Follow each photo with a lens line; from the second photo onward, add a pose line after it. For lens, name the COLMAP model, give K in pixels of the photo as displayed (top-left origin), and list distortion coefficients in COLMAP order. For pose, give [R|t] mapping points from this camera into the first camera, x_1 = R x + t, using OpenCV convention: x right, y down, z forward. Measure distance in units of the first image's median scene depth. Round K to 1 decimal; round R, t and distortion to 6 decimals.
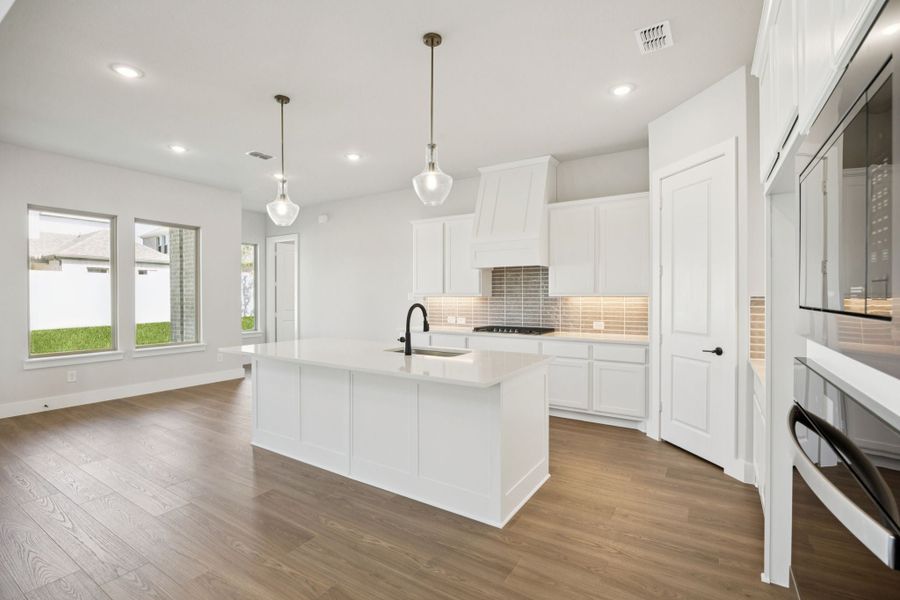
lens RADIAL K [[413.9, 0, 453.8], [0, 413.9, 299.3], [0, 0, 1]] dist [-0.013194, 0.000107]
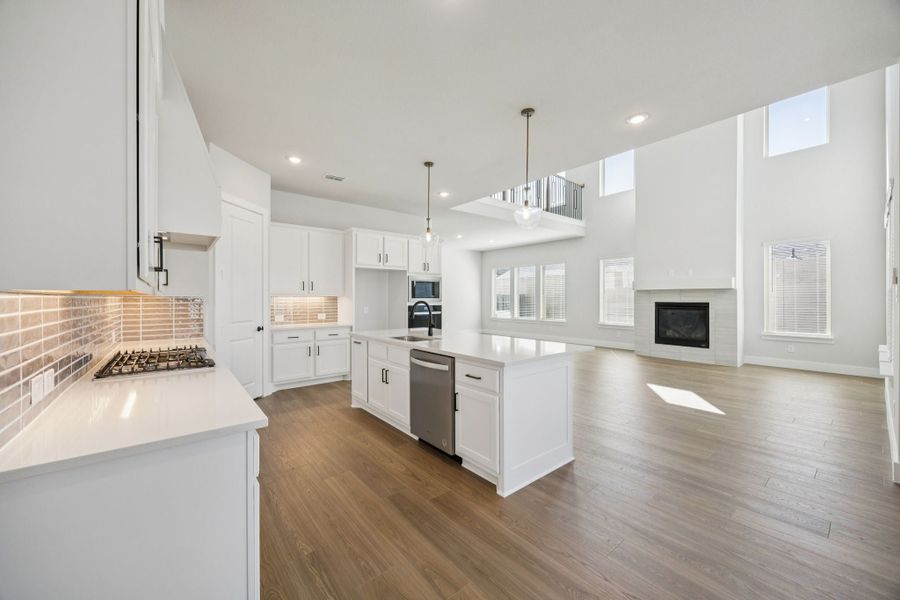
lens RADIAL K [[345.3, 0, 450.0], [0, 345.3, 300.0], [0, 0, 1]] dist [0.001155, 0.000038]
pose [[-0.946388, 0.001156, 0.323029, -0.515961], [0.005586, 0.999903, 0.012785, -0.005832], [-0.322983, 0.013904, -0.946303, 1.927071]]
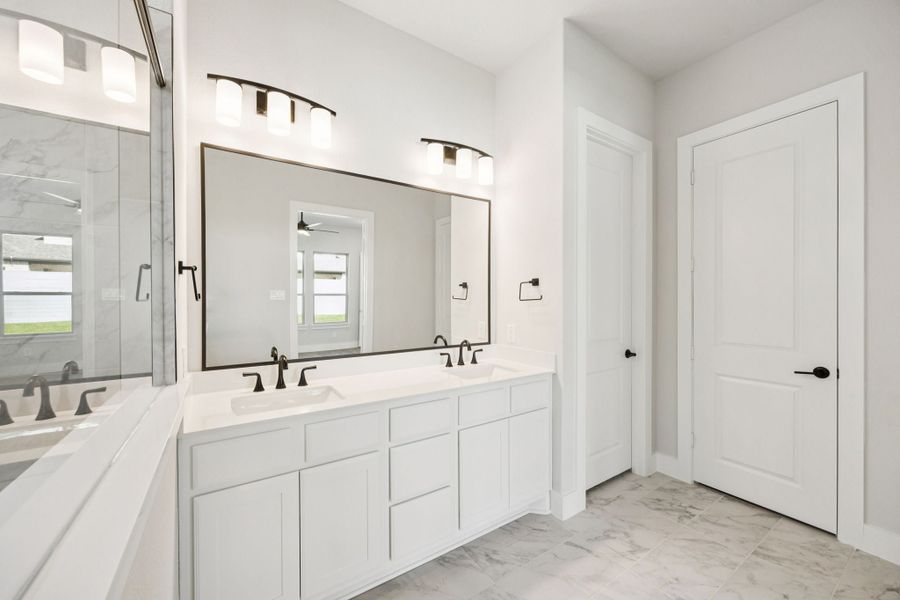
lens RADIAL K [[348.6, 0, 451.3], [0, 348.6, 295.4], [0, 0, 1]] dist [0.000351, -0.000055]
pose [[0.928743, -0.001627, 0.370721, -0.177639], [0.005828, 0.999931, -0.010212, -0.005009], [-0.370679, 0.011645, 0.928688, 0.615394]]
